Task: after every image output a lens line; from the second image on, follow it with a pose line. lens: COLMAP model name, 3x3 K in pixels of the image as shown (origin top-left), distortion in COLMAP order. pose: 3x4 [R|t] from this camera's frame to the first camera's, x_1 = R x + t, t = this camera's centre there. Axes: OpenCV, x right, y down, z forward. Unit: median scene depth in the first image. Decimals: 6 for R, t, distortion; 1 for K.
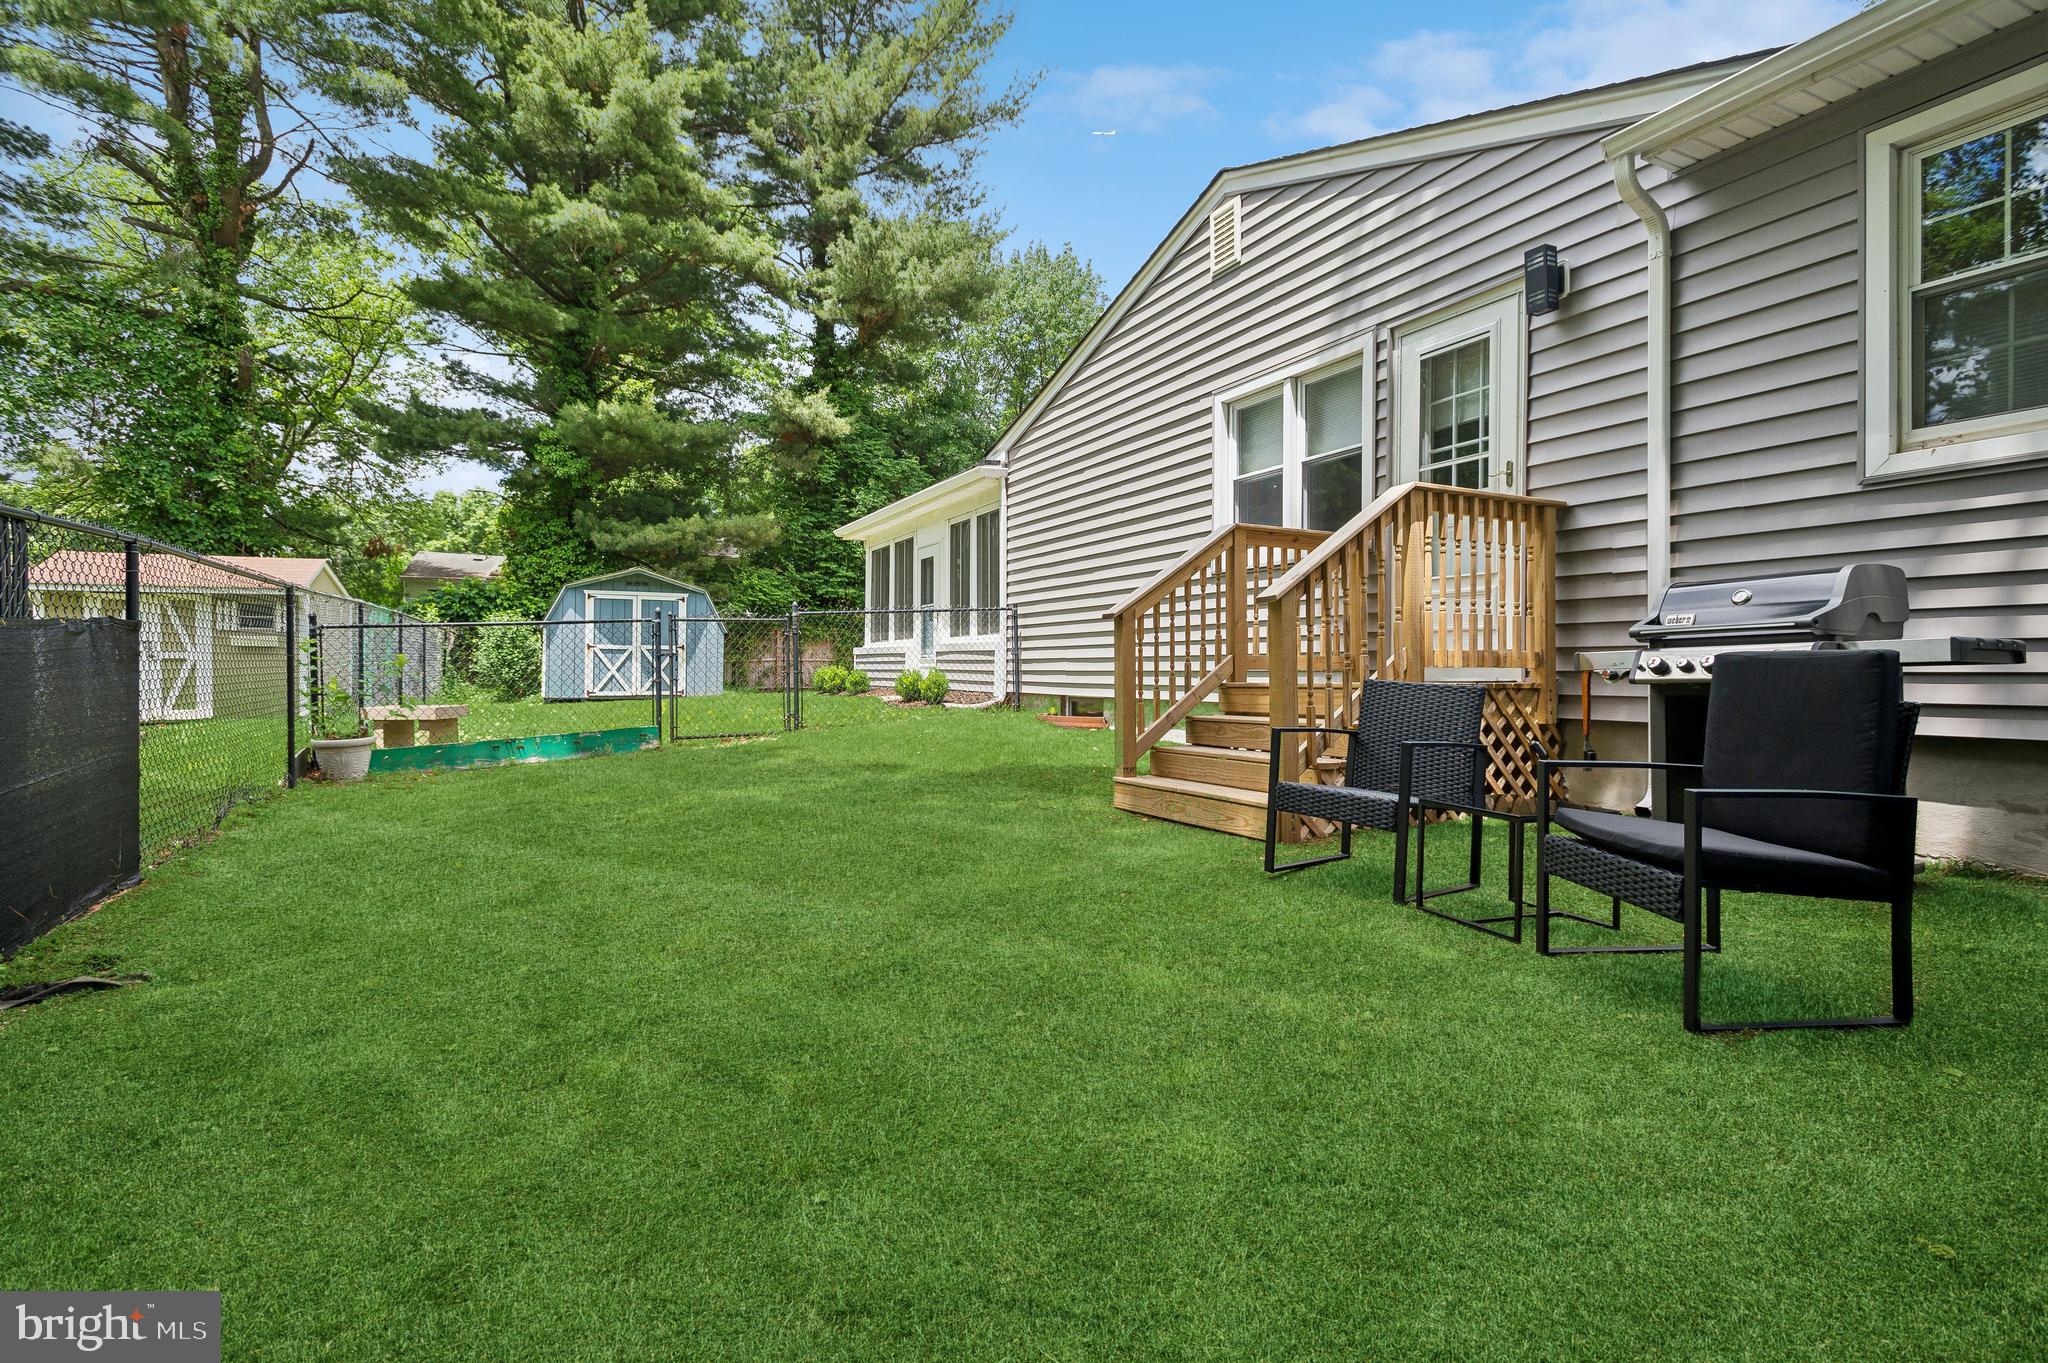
lens RADIAL K [[953.0, 0, 1029.6], [0, 953.0, 677.2], [0, 0, 1]] dist [0.014183, 0.001283]
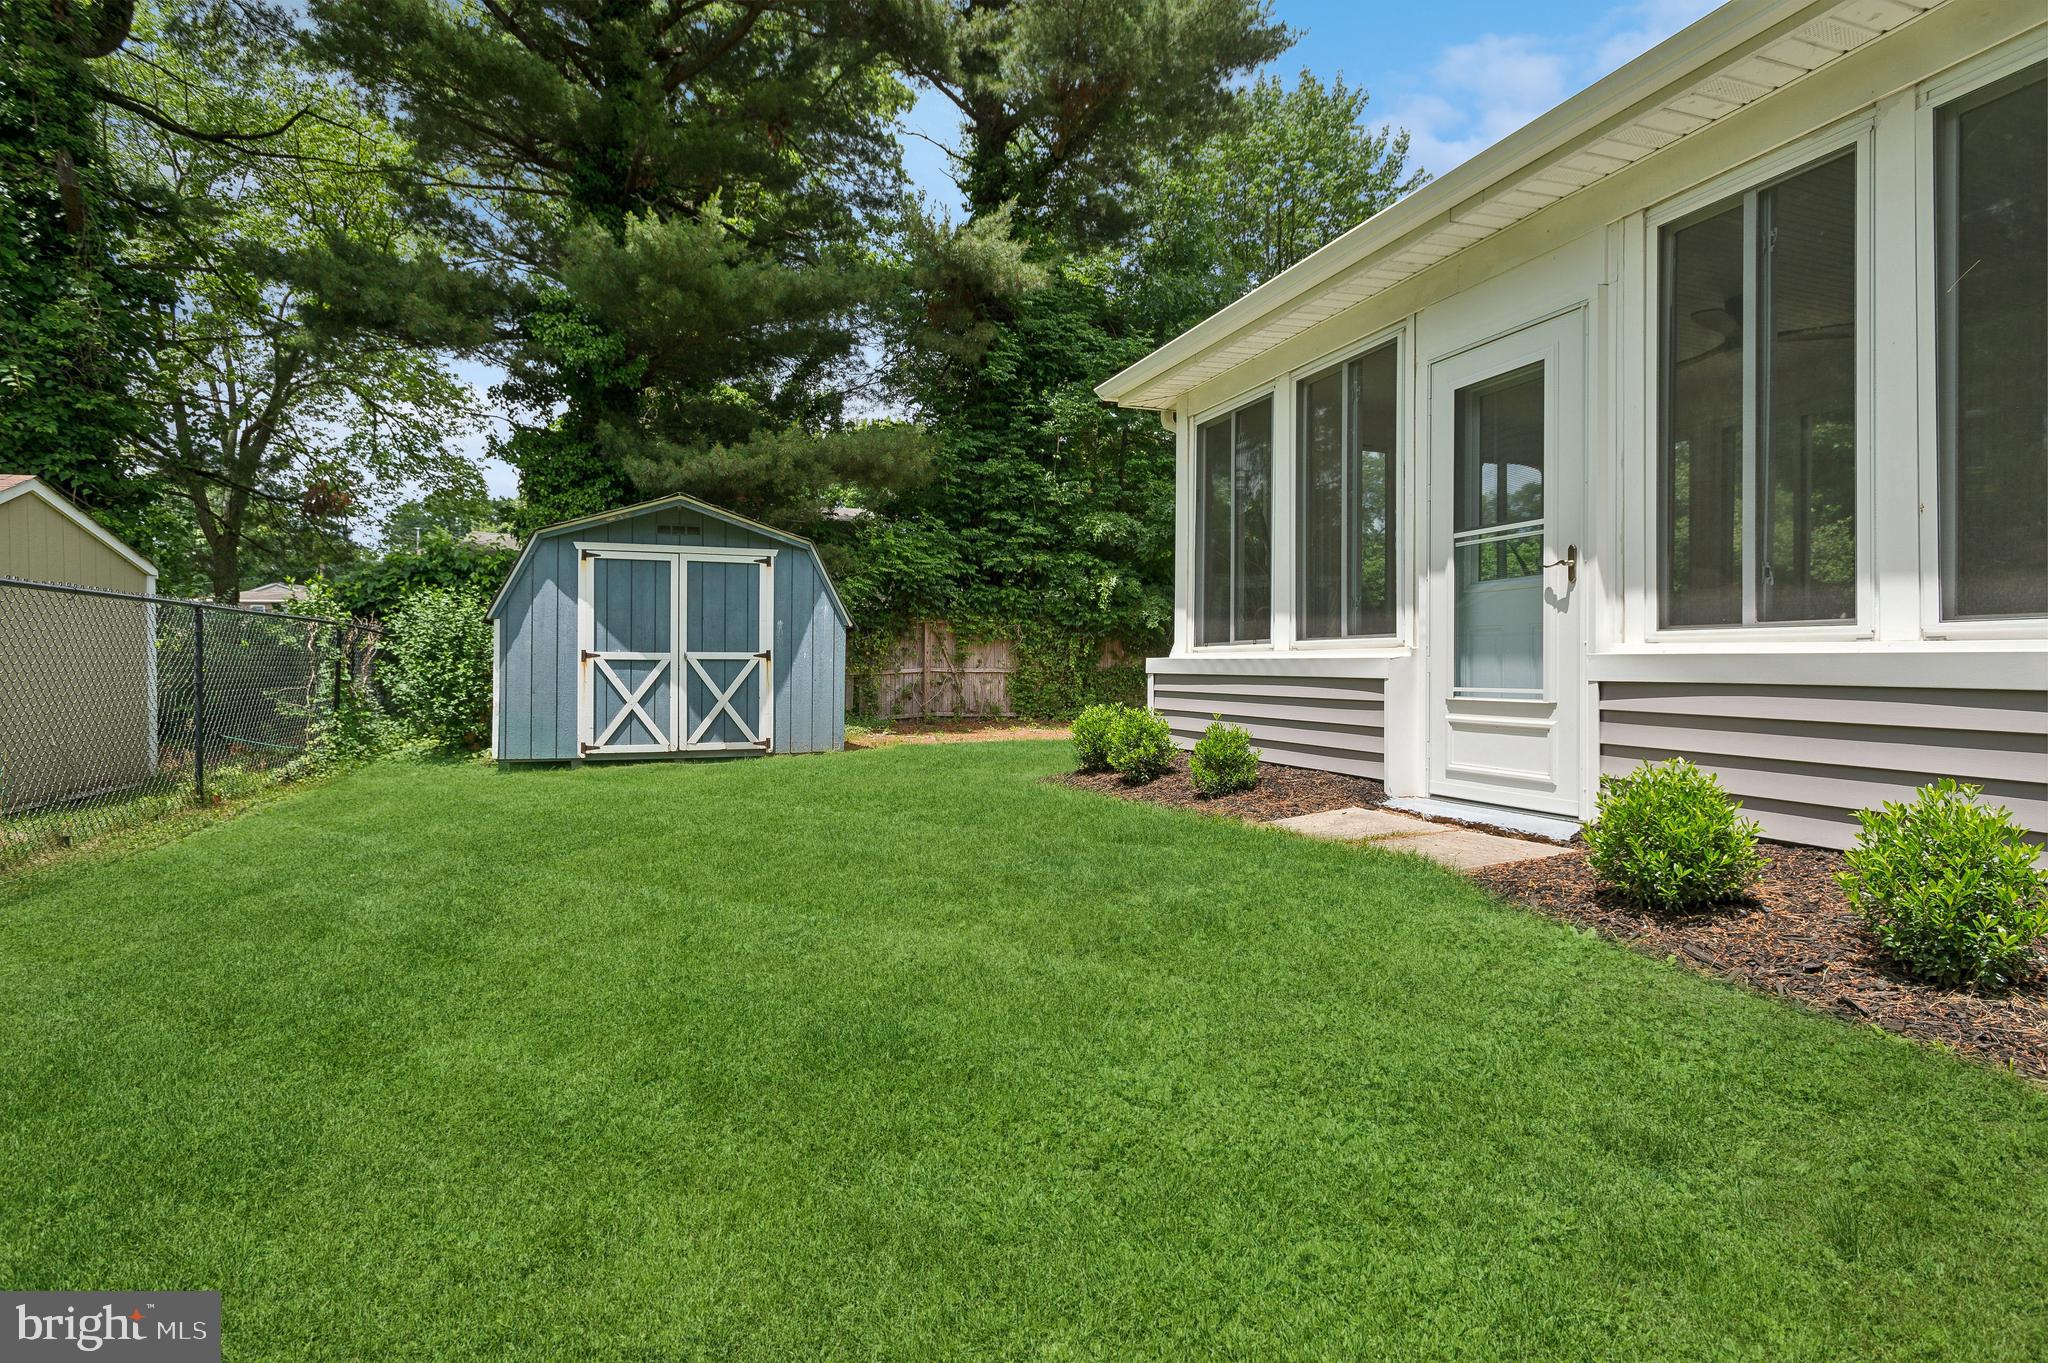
lens RADIAL K [[1035.2, 0, 1019.5], [0, 1035.2, 681.7], [0, 0, 1]] dist [0.021189, -0.000147]
pose [[0.991605, -0.001317, -0.129298, -0.134022], [0.002000, 0.999985, 0.005153, -0.016846], [0.129289, -0.005369, 0.991592, 0.395112]]
